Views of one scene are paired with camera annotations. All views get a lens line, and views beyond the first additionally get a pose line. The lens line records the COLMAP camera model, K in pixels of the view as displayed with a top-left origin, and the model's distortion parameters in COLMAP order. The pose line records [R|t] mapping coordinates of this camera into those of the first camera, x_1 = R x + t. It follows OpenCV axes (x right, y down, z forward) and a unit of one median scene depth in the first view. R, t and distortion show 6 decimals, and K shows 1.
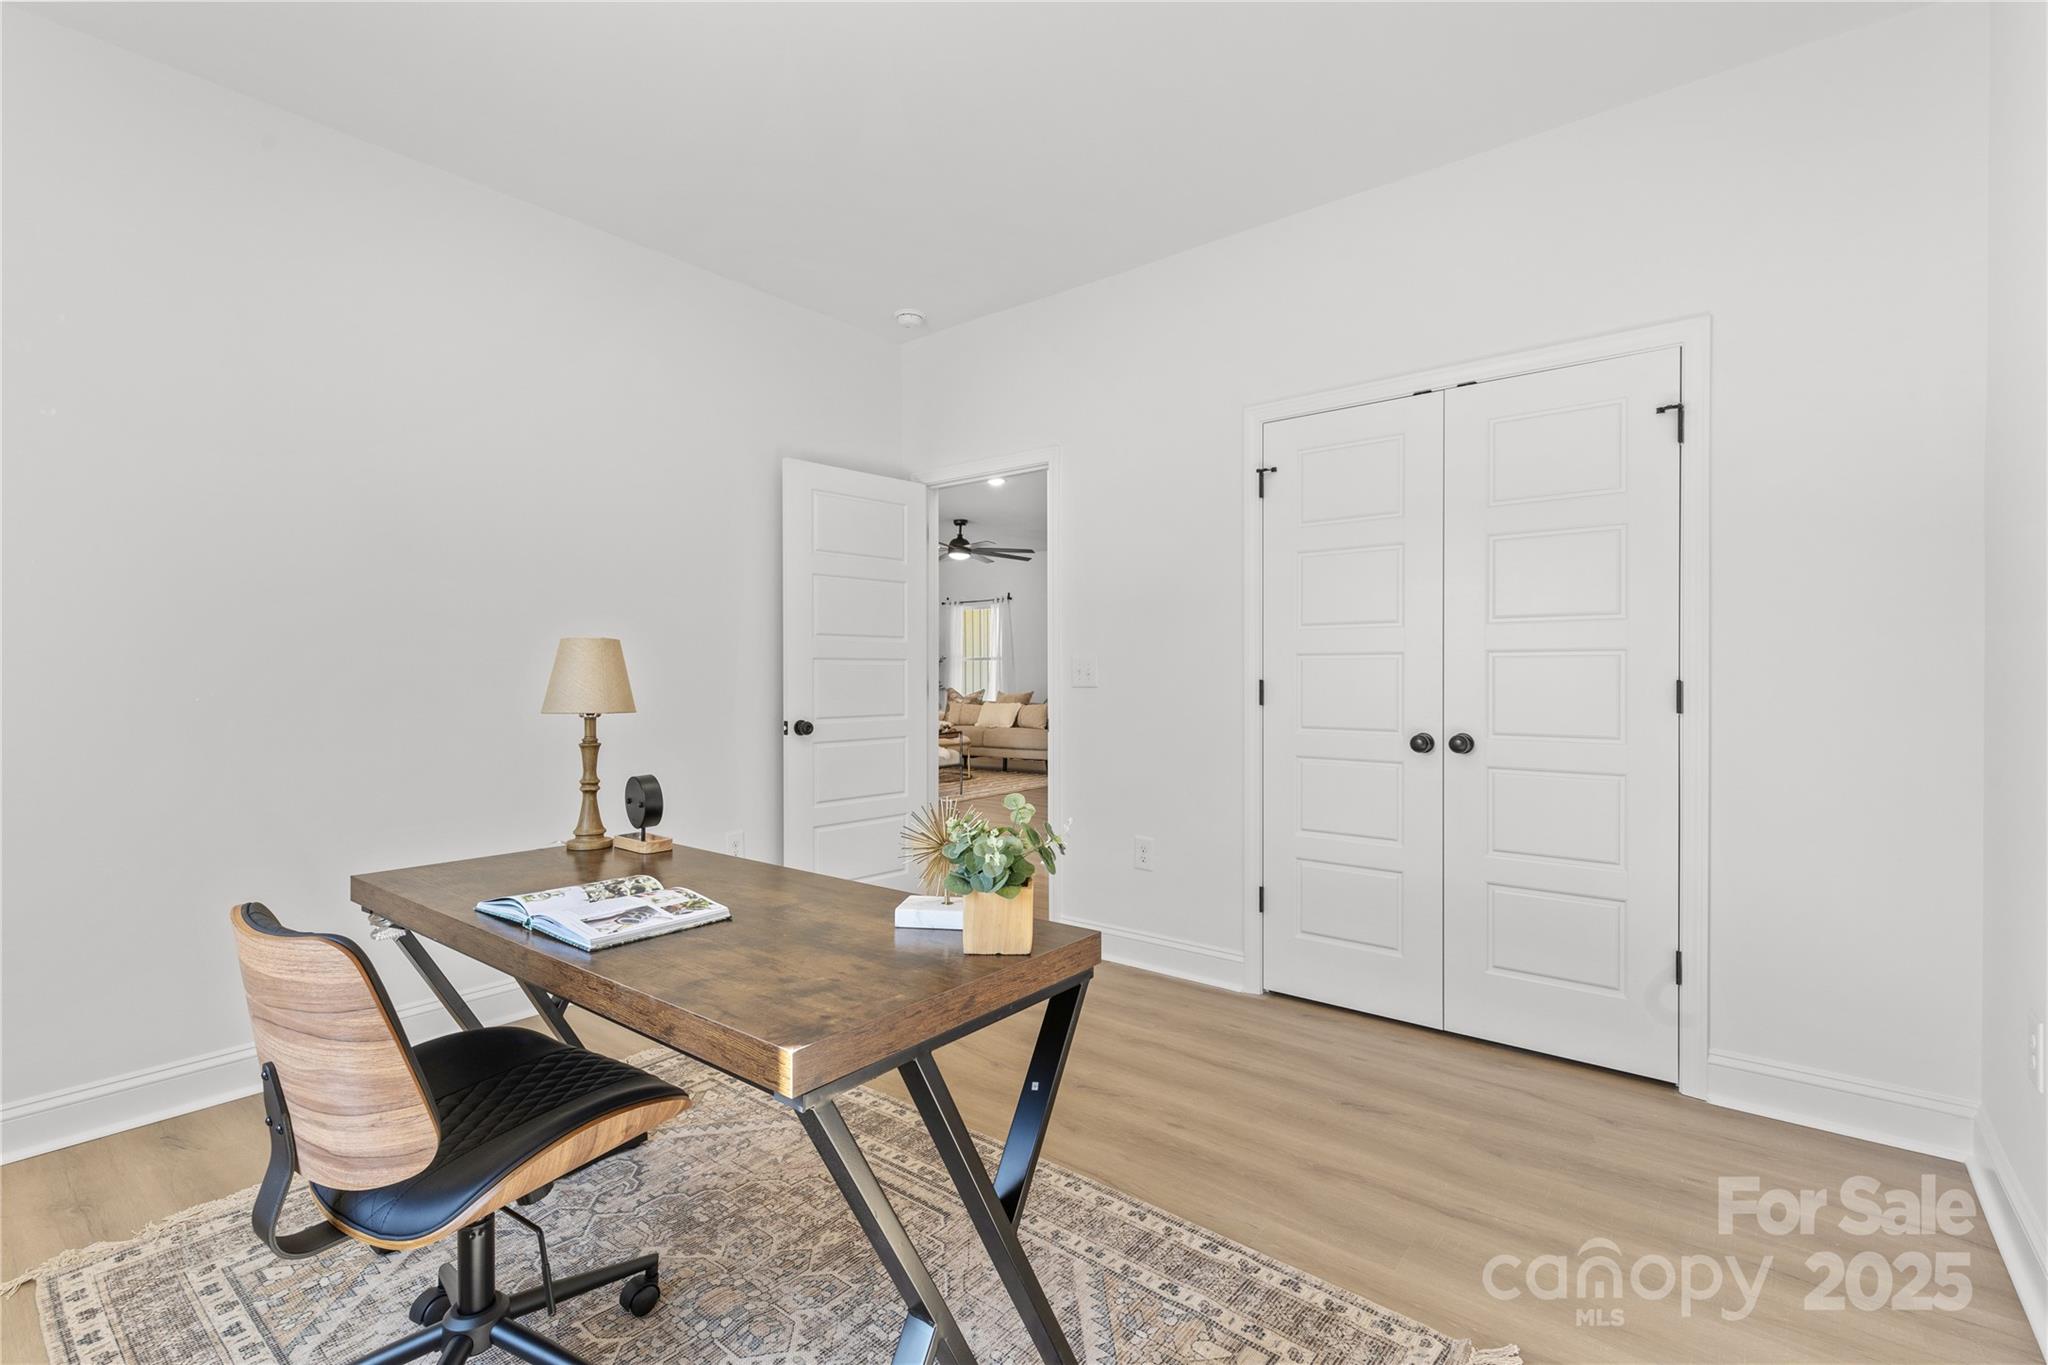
lens RADIAL K [[921.3, 0, 1018.8], [0, 921.3, 688.2], [0, 0, 1]] dist [0.008057, -0.001460]
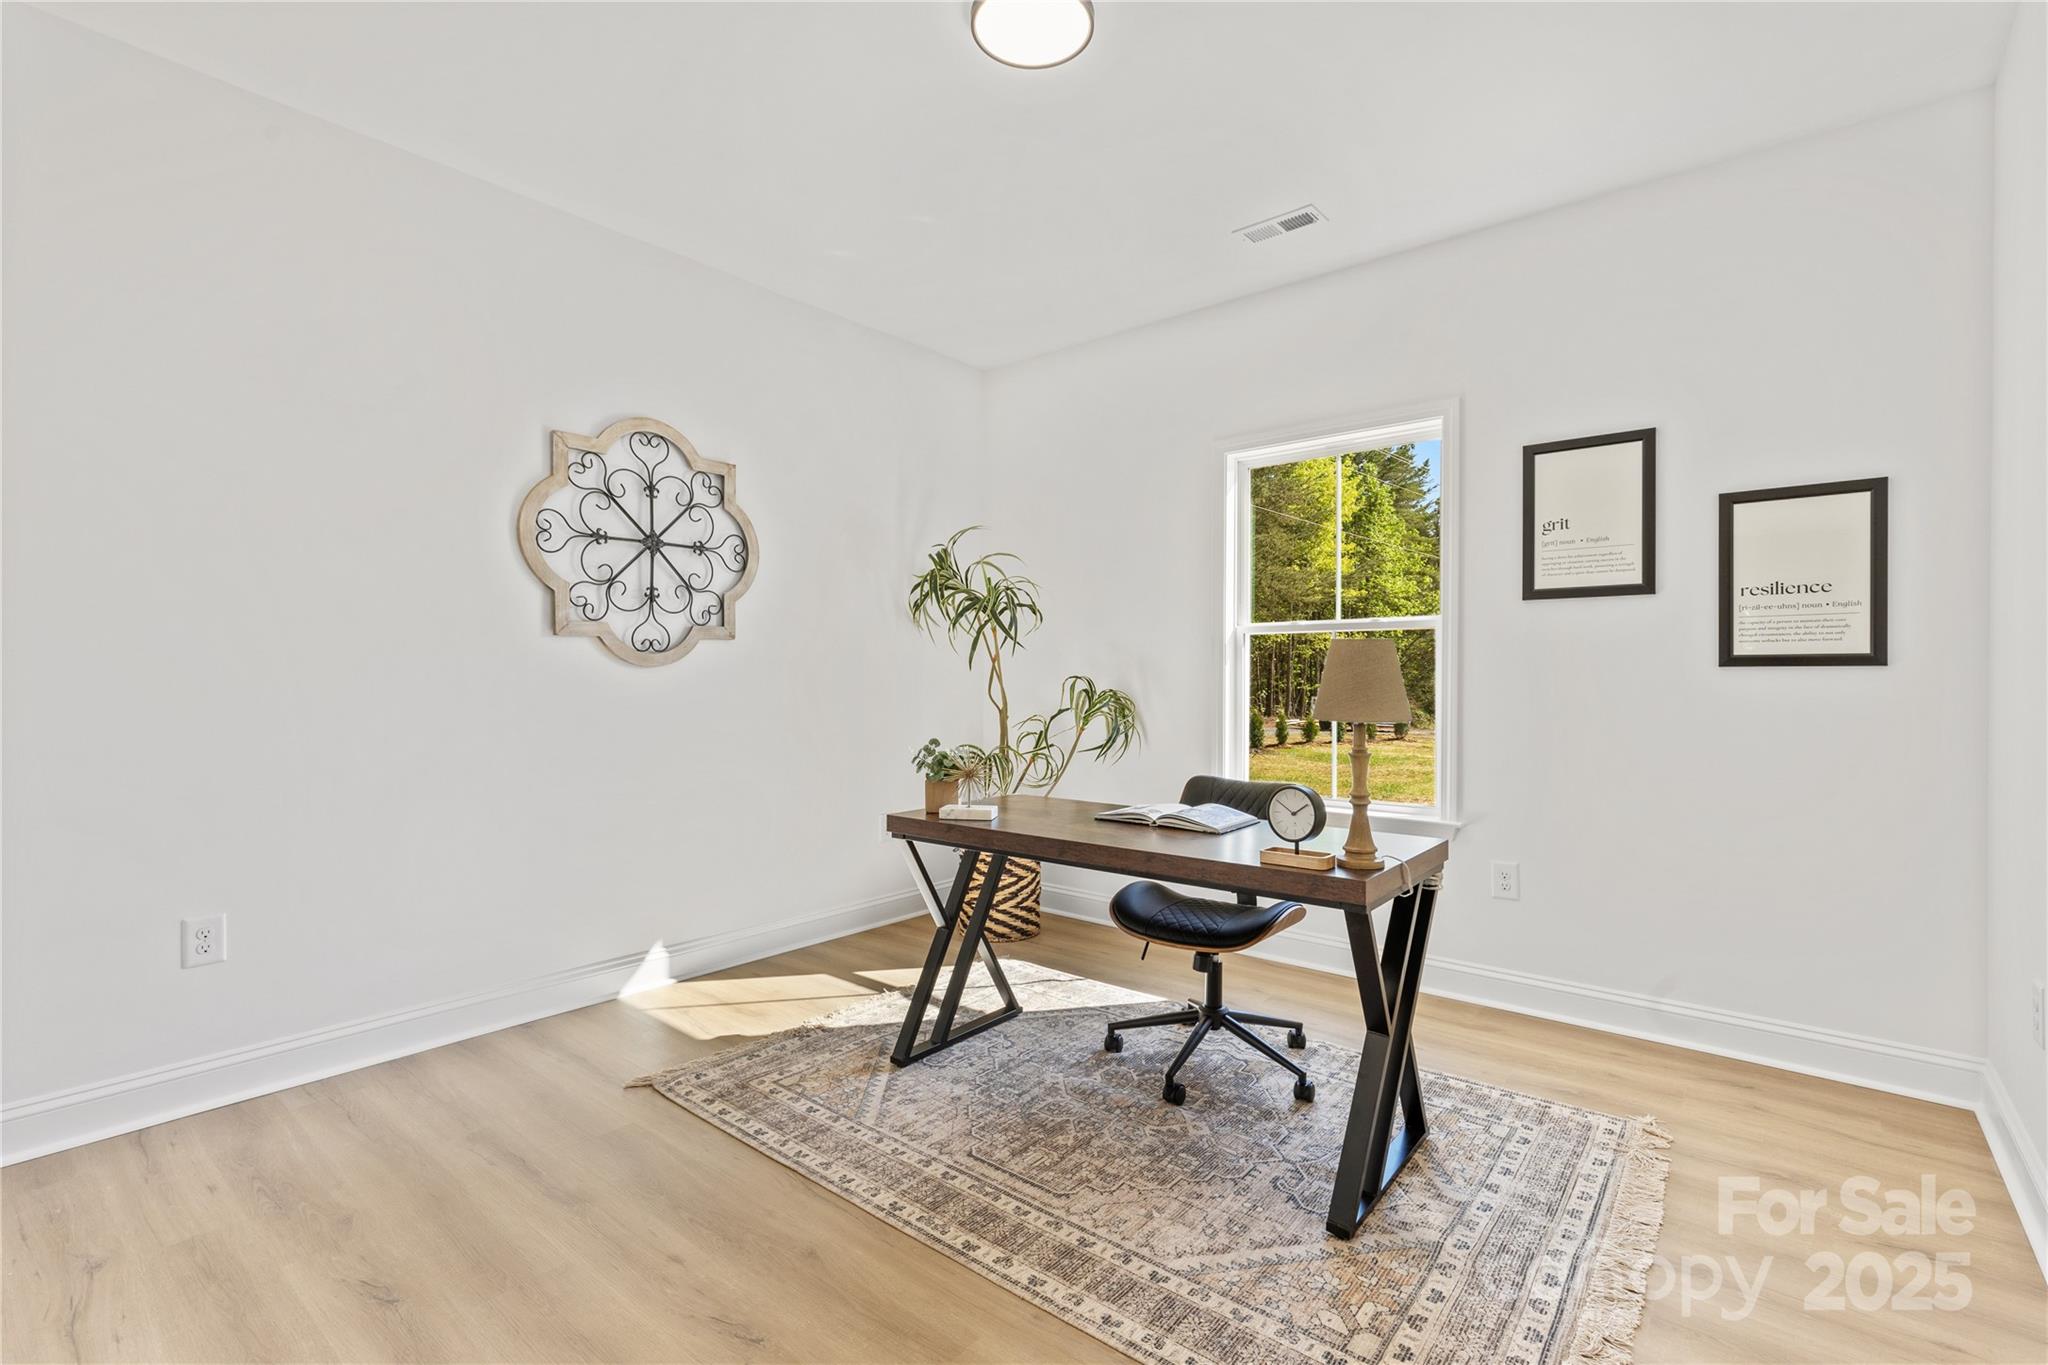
lens RADIAL K [[921.3, 0, 1023.0], [0, 921.3, 680.8], [0, 0, 1]] dist [0.008057, -0.001460]
pose [[-0.999919, 0.001115, 0.012686, -0.155872], [0.001353, 0.999822, 0.018793, -0.030445], [-0.012663, 0.018808, -0.999743, 2.089108]]
